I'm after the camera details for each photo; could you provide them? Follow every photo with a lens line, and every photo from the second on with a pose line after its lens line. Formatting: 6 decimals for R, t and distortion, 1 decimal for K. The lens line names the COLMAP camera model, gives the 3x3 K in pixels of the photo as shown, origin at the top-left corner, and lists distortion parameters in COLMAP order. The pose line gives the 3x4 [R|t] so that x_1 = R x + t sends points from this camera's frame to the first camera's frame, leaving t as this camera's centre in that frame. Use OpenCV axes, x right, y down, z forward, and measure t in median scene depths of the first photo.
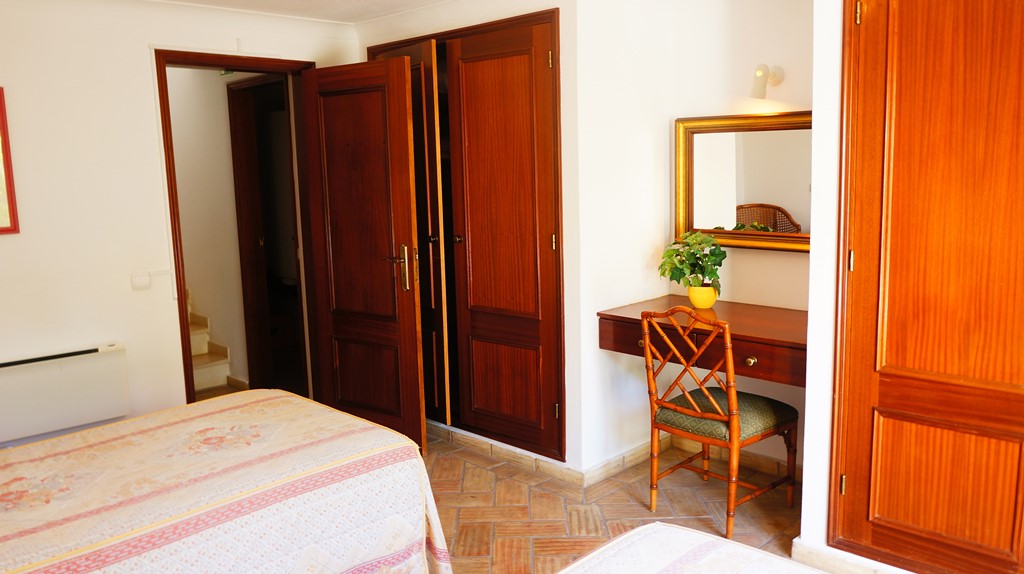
lens RADIAL K [[794.4, 0, 512.6], [0, 794.4, 289.9], [0, 0, 1]] dist [-0.020104, -0.004414]
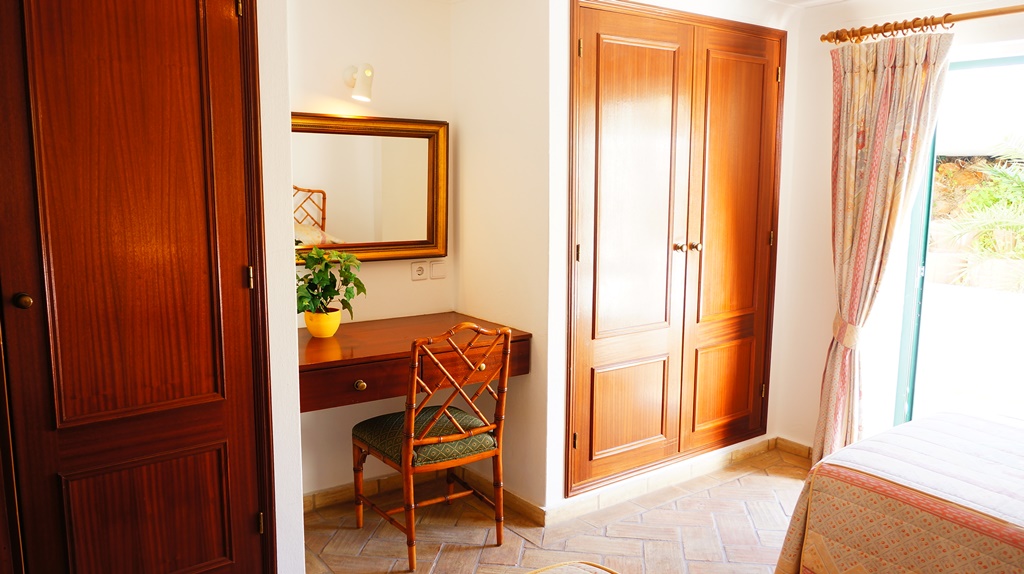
lens RADIAL K [[794.4, 0, 512.6], [0, 794.4, 289.9], [0, 0, 1]] dist [-0.020104, -0.004414]
pose [[0.161954, -0.122621, 0.979150, -0.651380], [0.143661, 0.984608, 0.099543, -0.097119], [-0.976285, 0.124545, 0.177077, 0.751996]]
